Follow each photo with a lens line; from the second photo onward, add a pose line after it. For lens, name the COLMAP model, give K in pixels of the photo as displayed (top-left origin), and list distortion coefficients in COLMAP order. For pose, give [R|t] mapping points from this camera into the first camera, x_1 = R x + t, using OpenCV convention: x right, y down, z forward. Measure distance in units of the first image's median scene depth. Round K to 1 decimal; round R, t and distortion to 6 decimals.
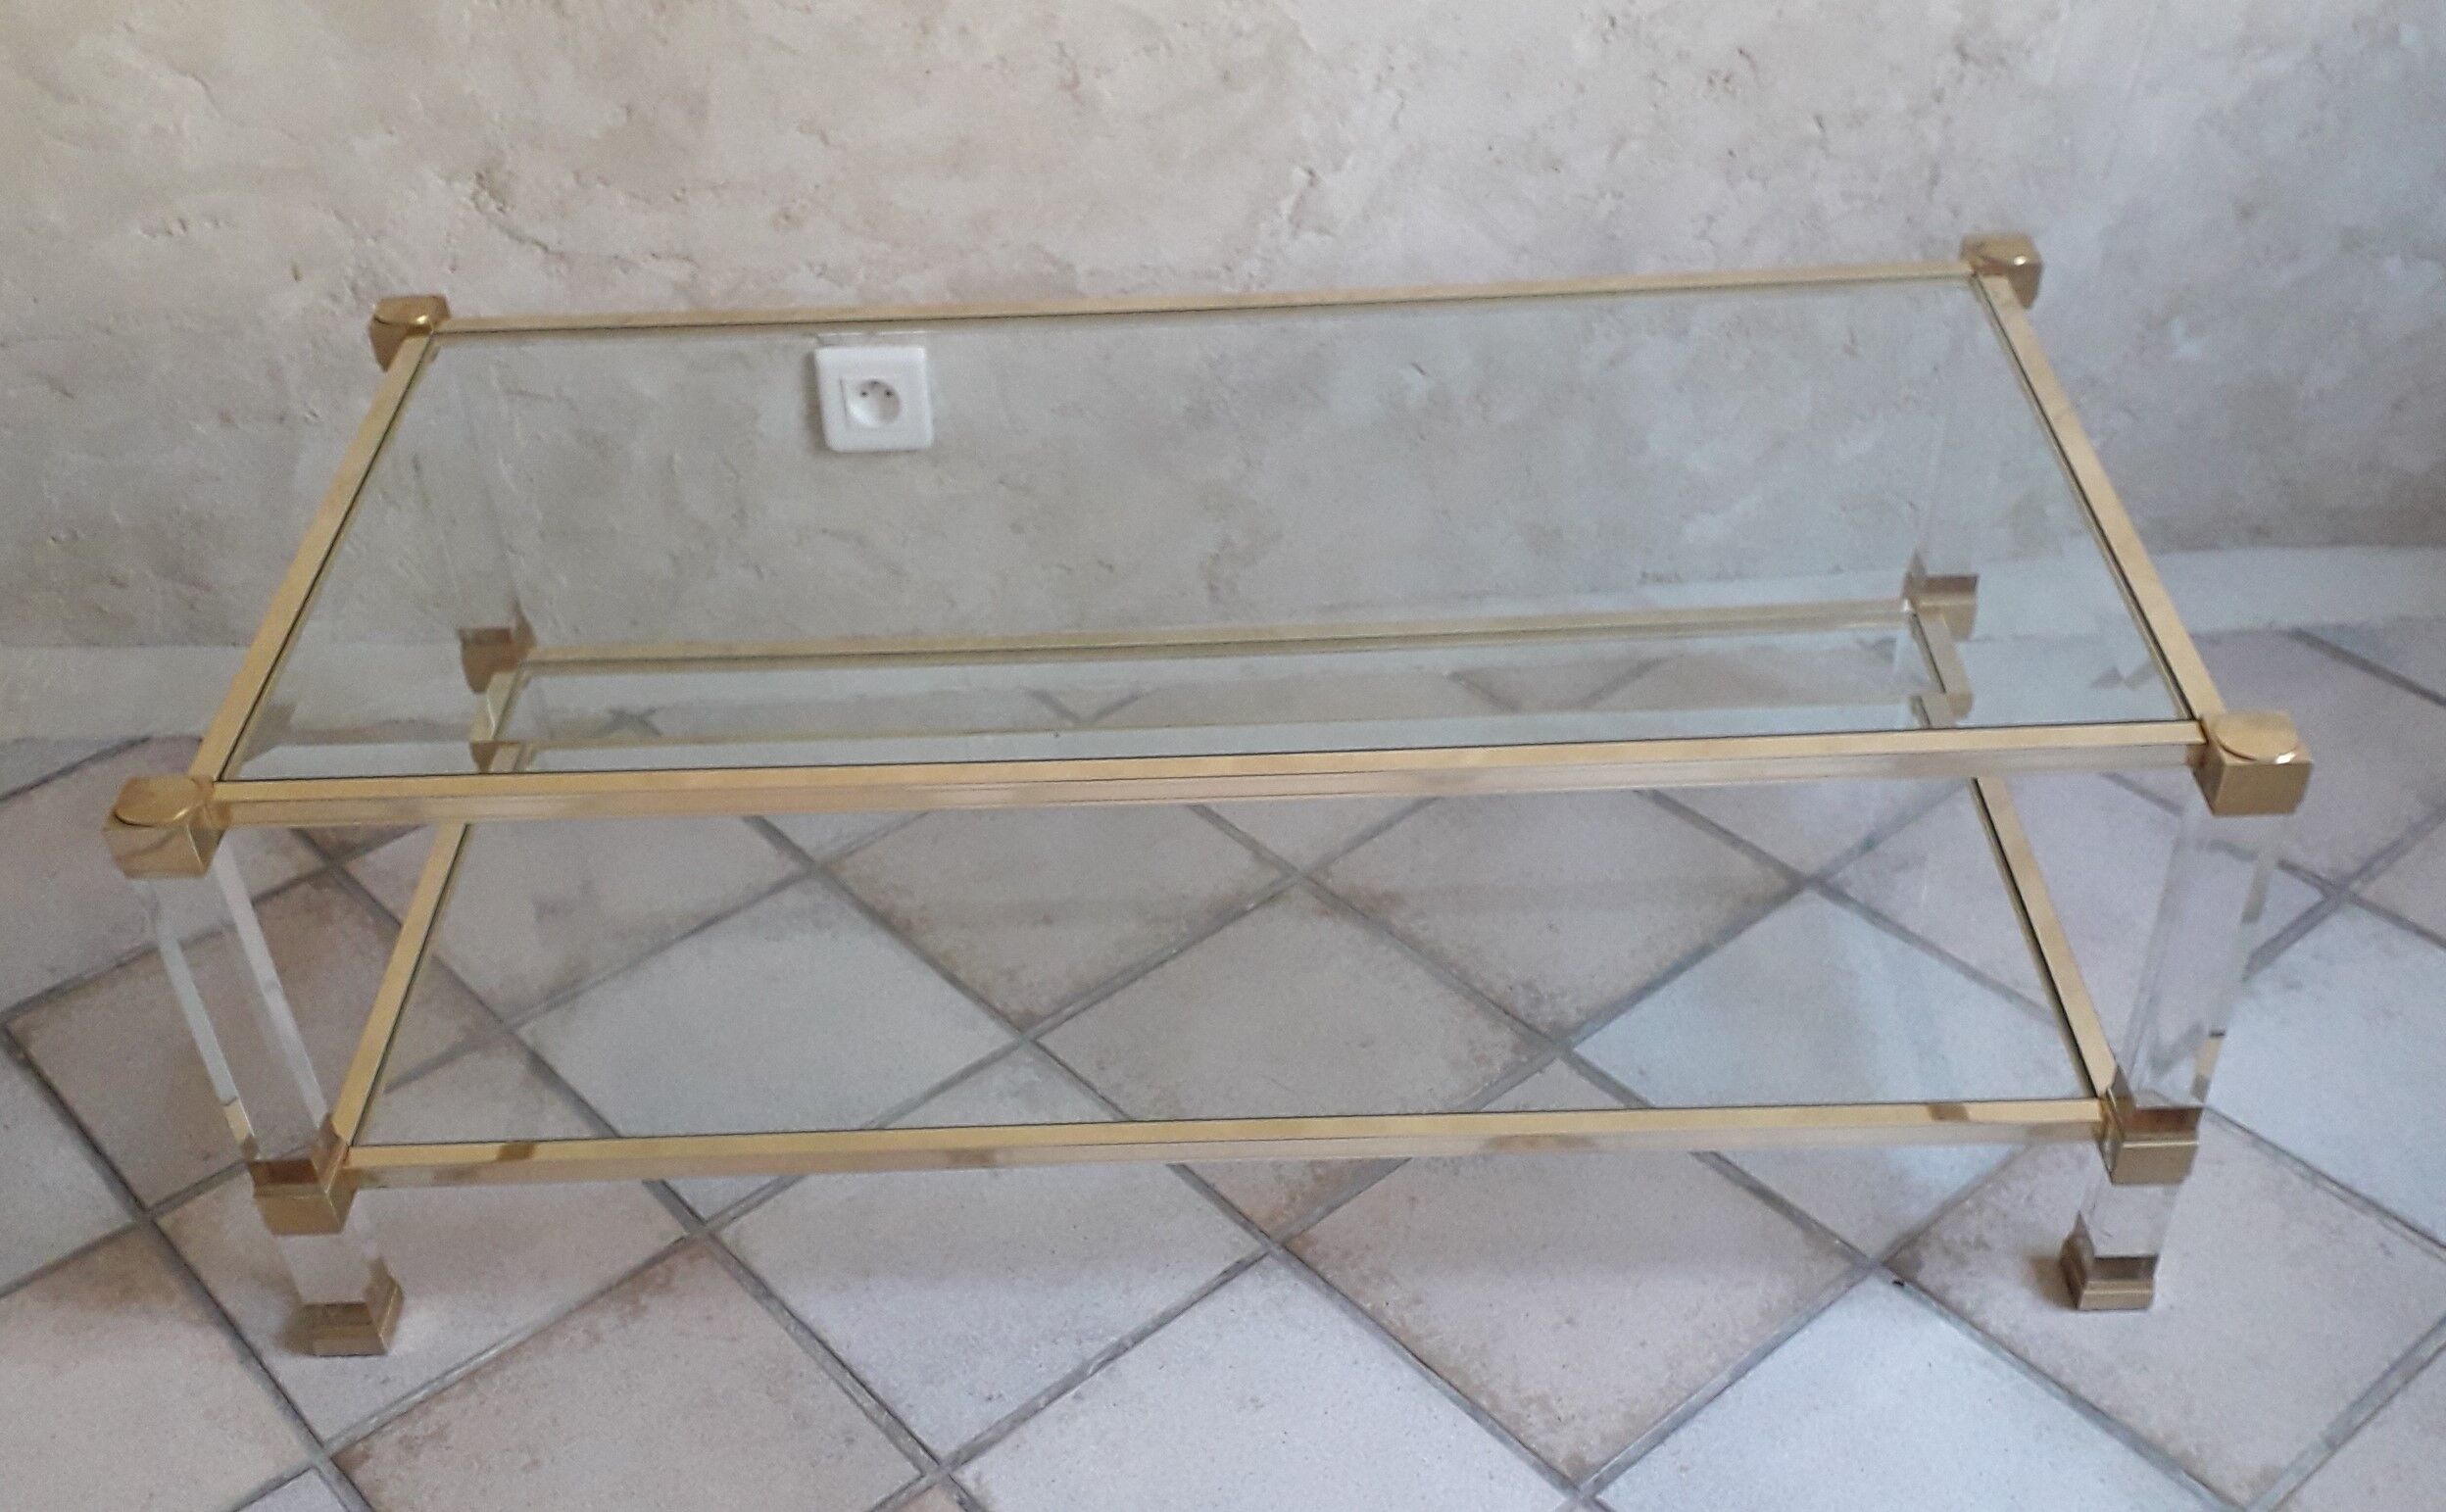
lens RADIAL K [[2560.2, 0, 1168.7], [0, 2560.2, 978.9], [0, 0, 1]] dist [0.167841, -0.443862]
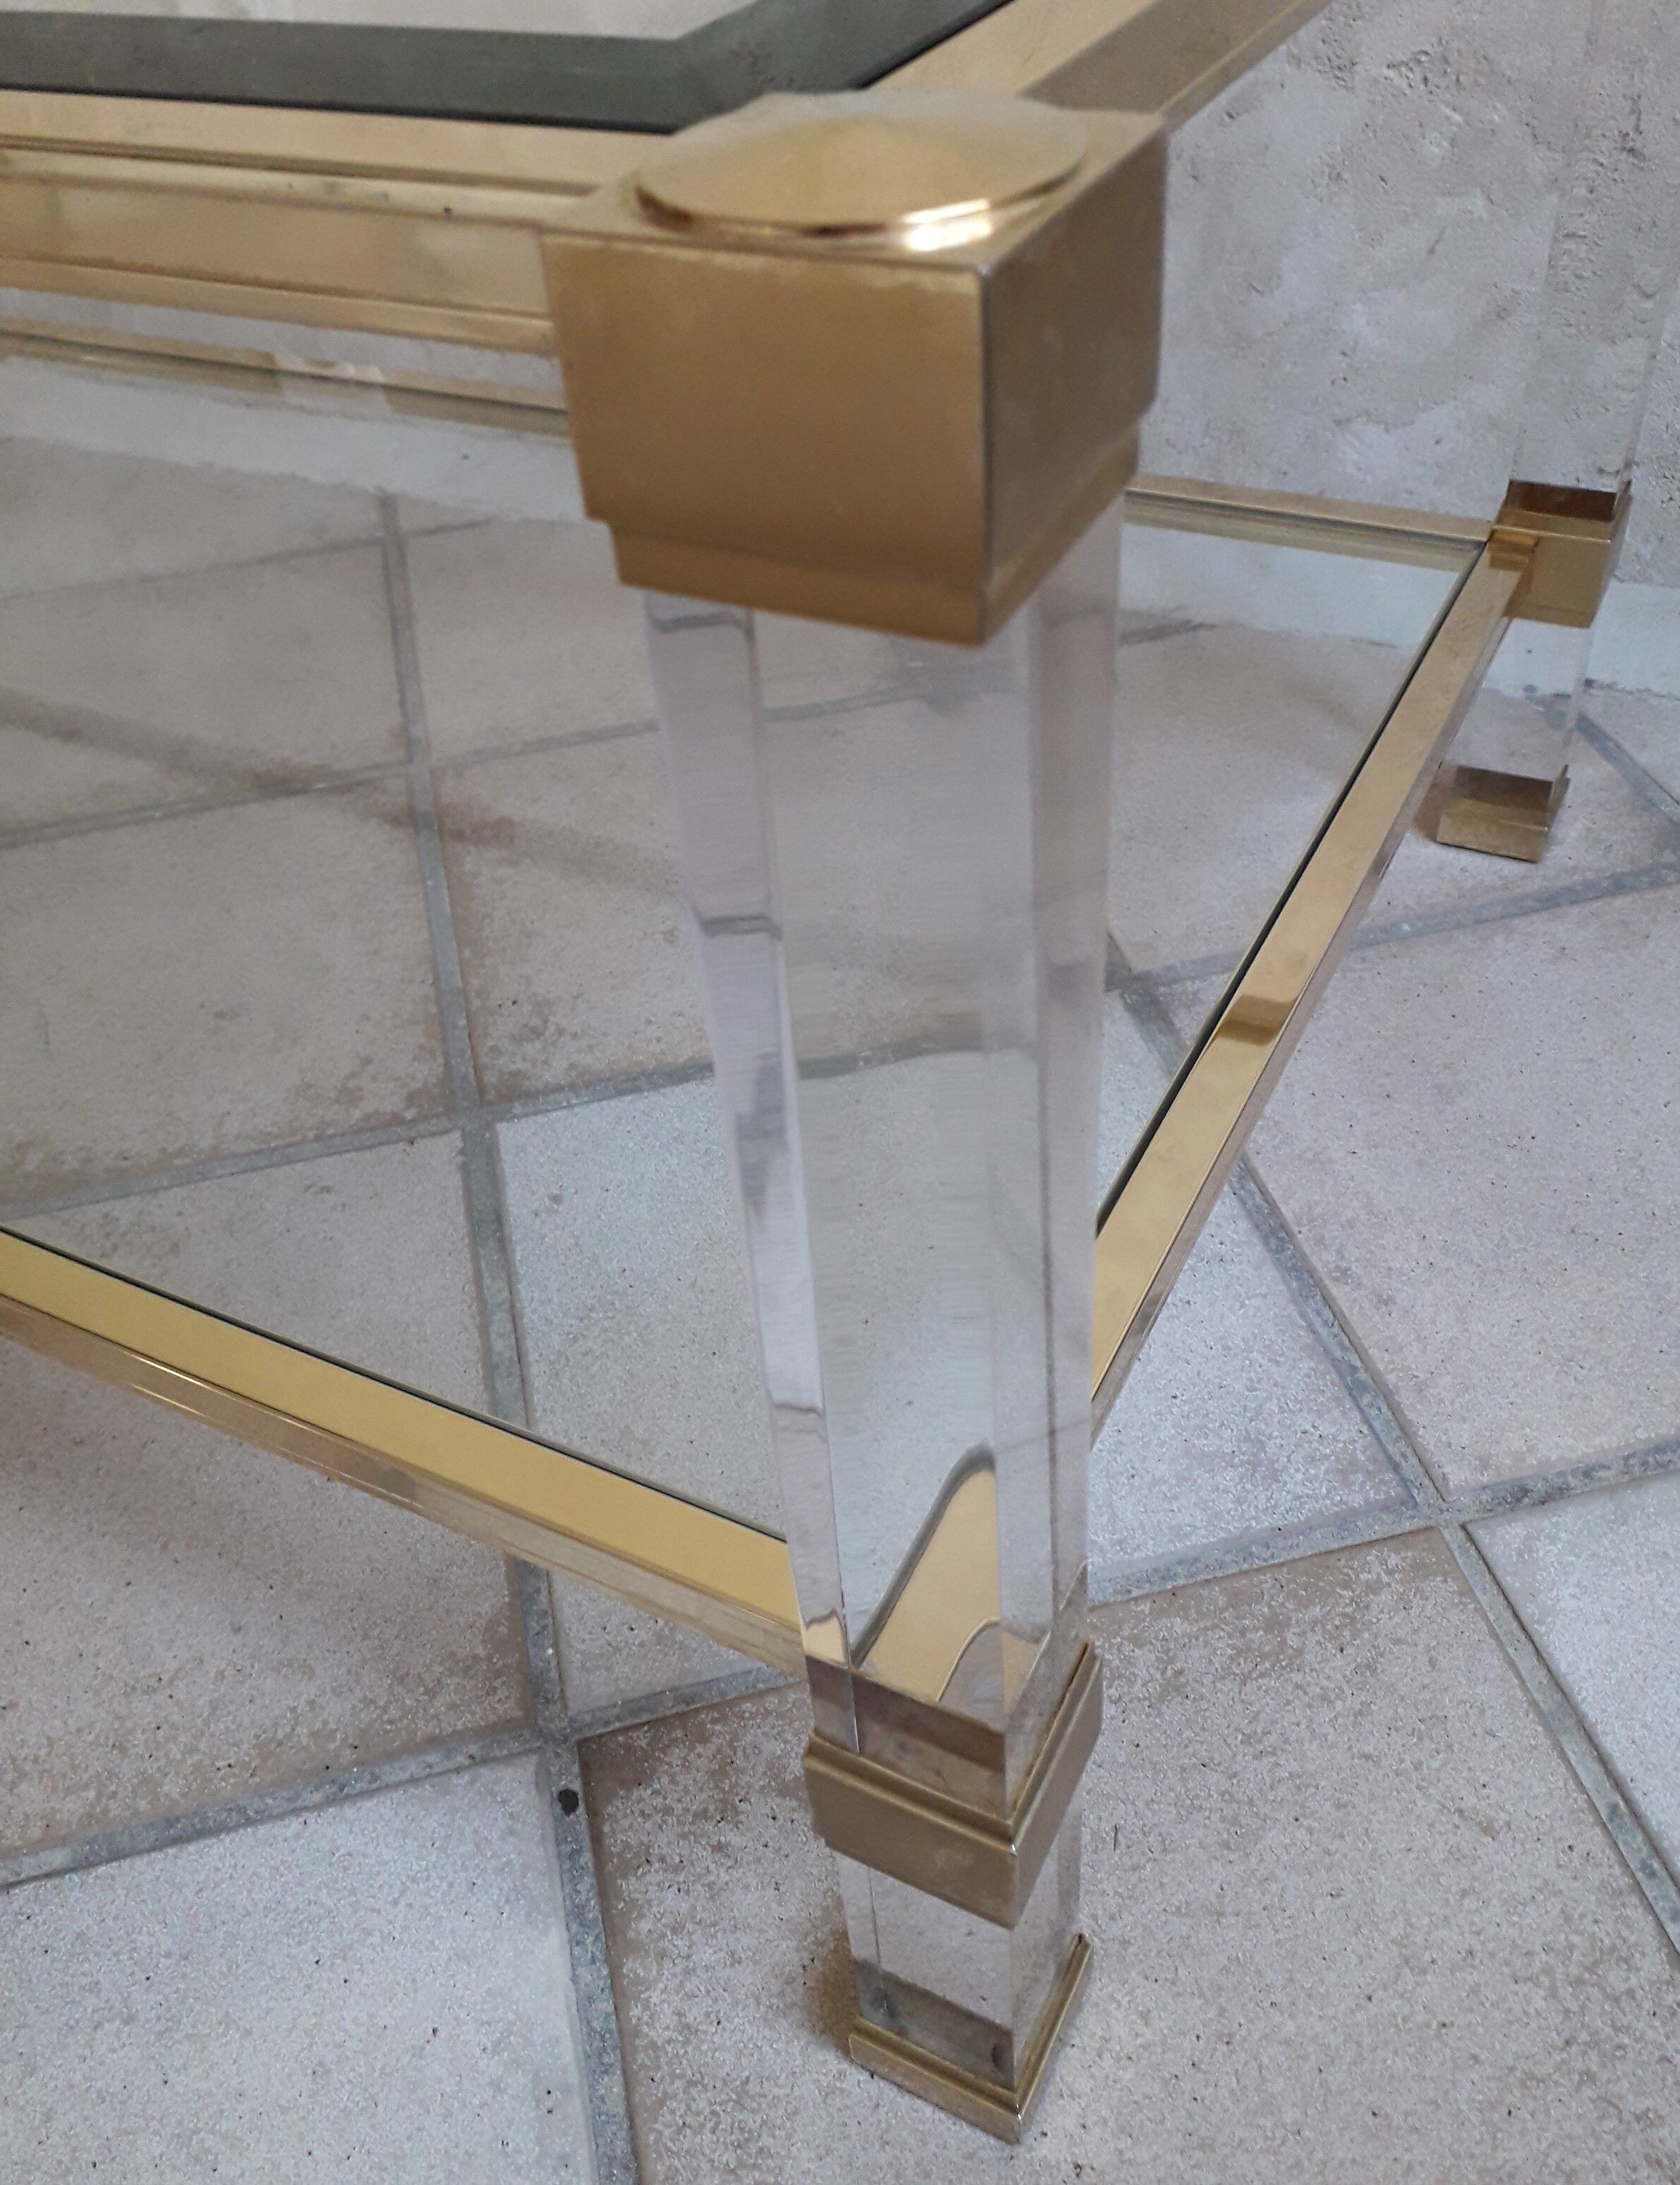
lens RADIAL K [[1934.1, 0, 840.0], [0, 1934.1, 1092.5], [0, 0, 1]] dist [0.178155, -0.343199]
pose [[0.891738, 0.286544, -0.350281, 0.343397], [-0.279183, 0.957495, 0.072531, -0.028077], [0.356175, 0.033113, 0.933832, 0.597330]]
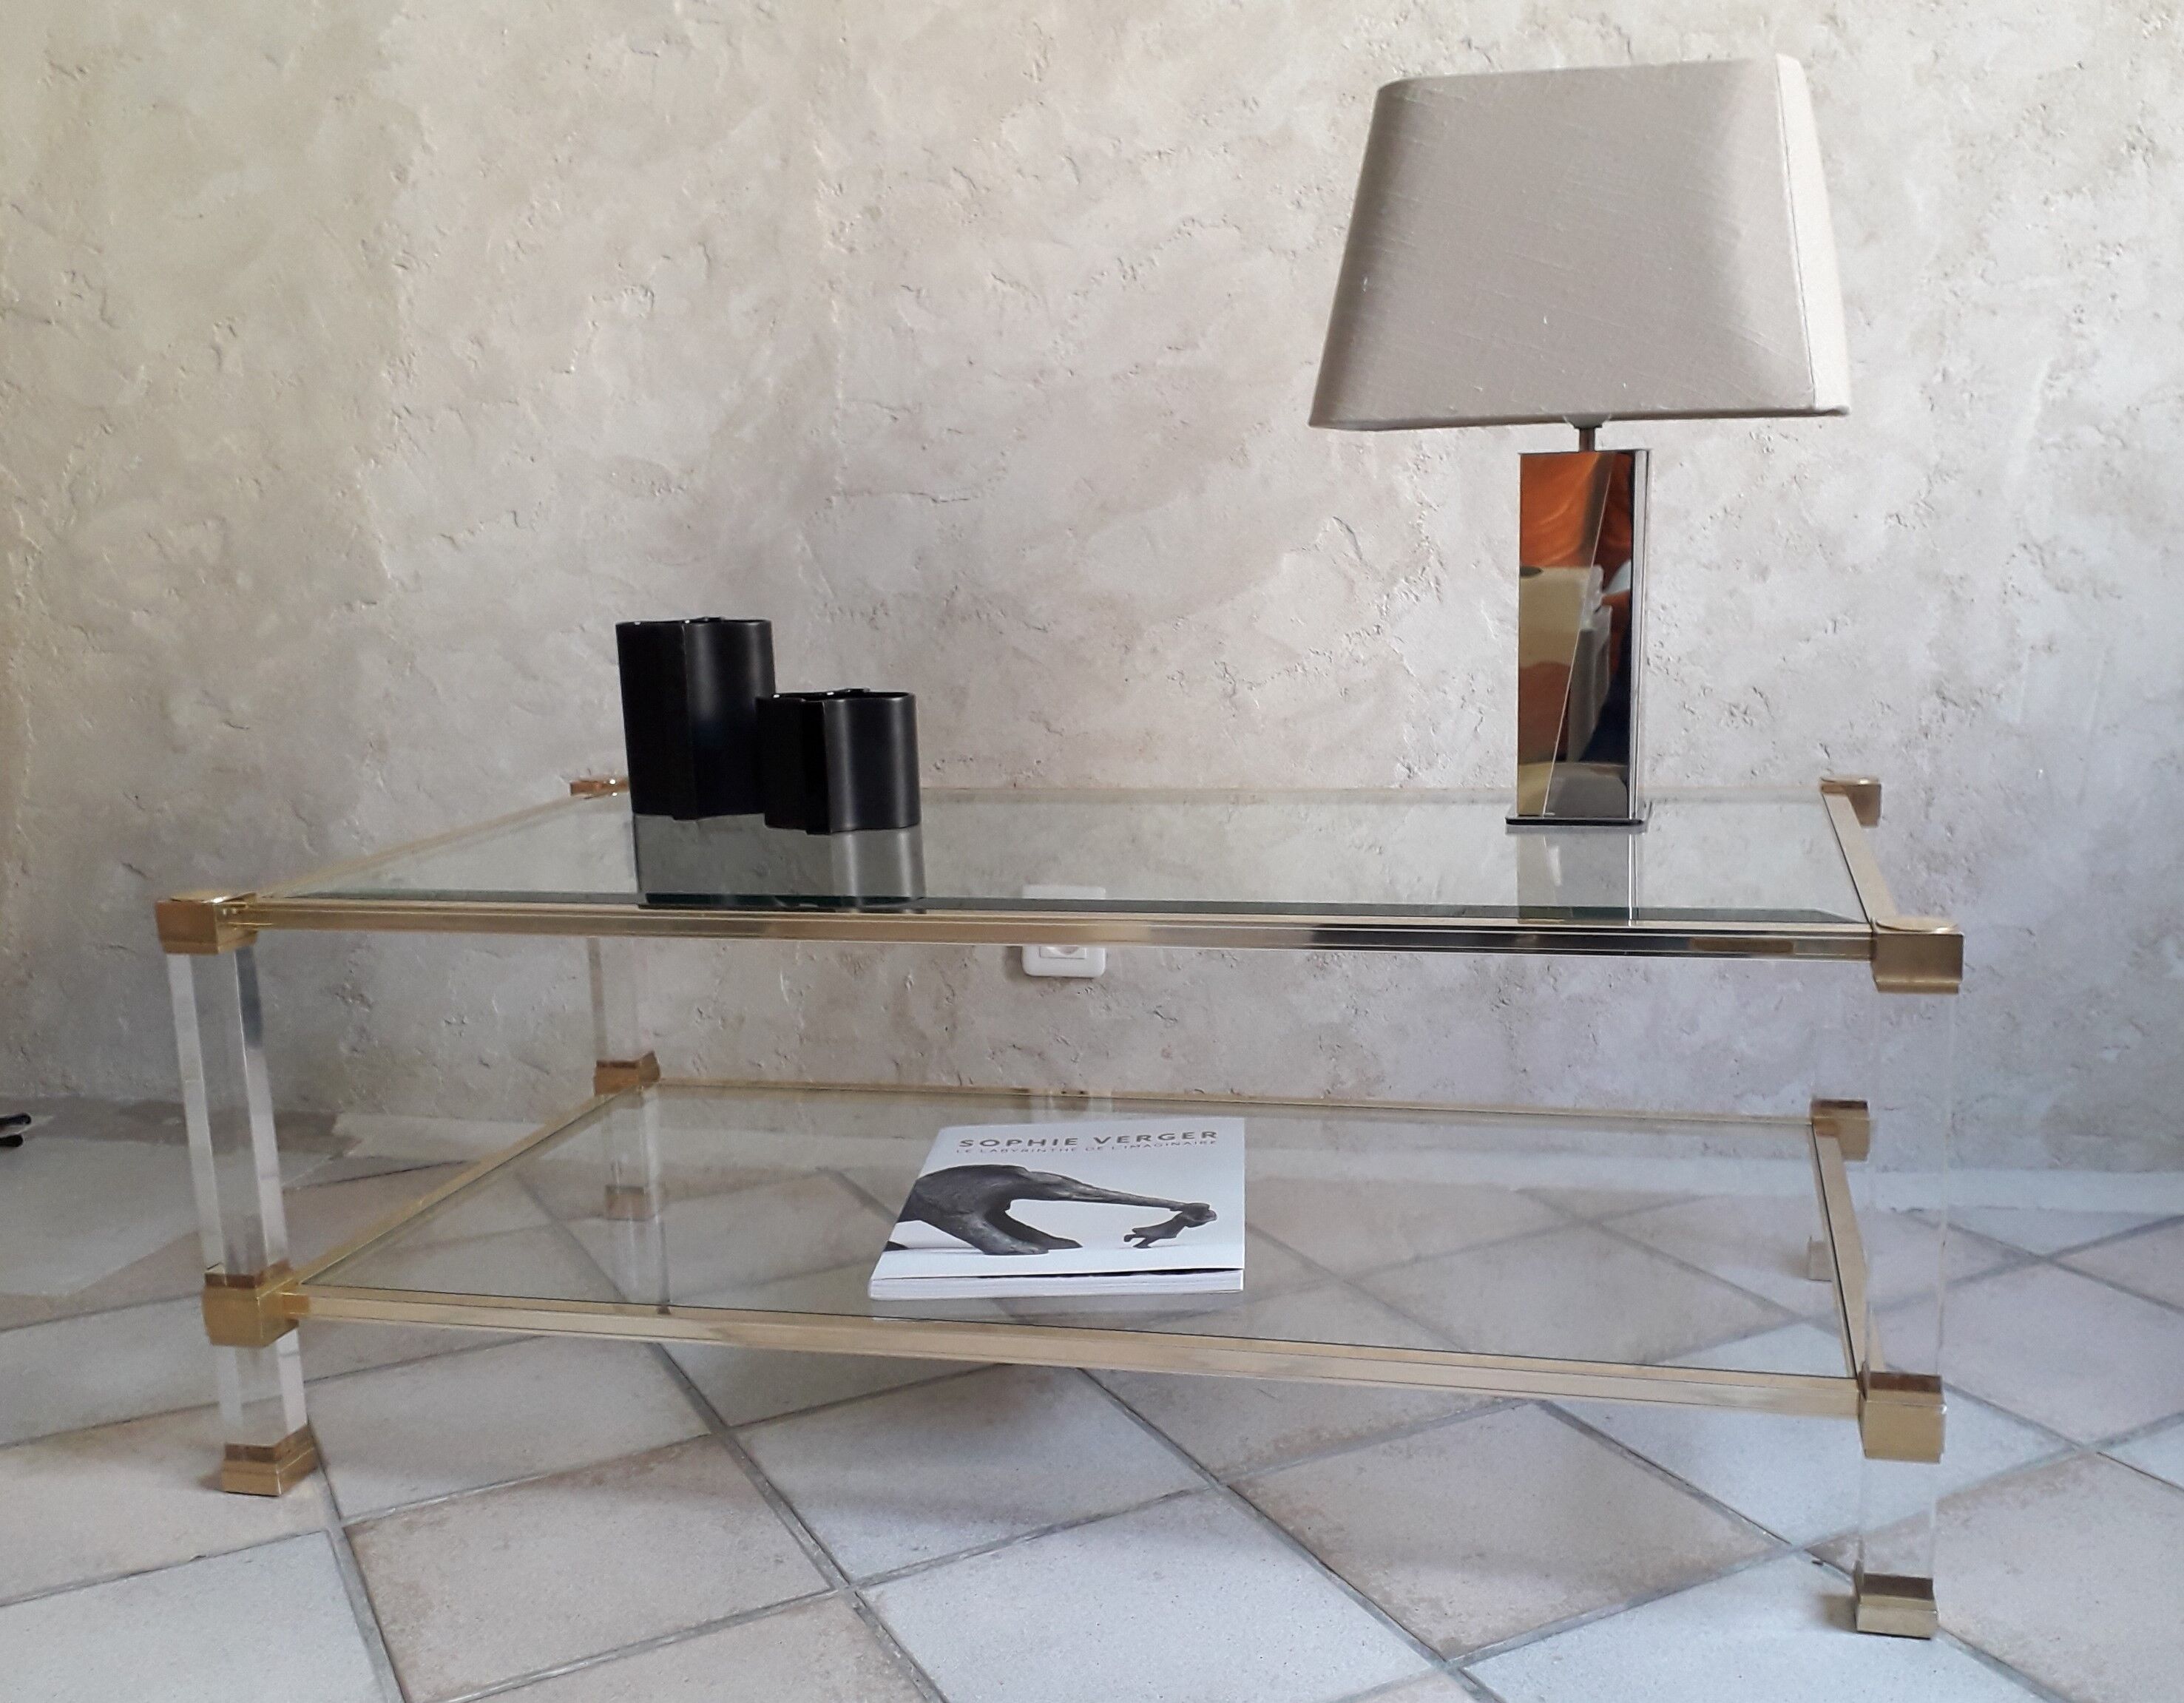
lens RADIAL K [[2184.3, 0, 1148.2], [0, 2184.3, 895.2], [0, 0, 1]] dist [0.227530, -0.658771]
pose [[0.975740, 0.058734, -0.210907, 0.166217], [-0.155637, 0.863609, -0.479538, 0.294079], [0.153976, 0.500730, 0.851799, 0.086364]]
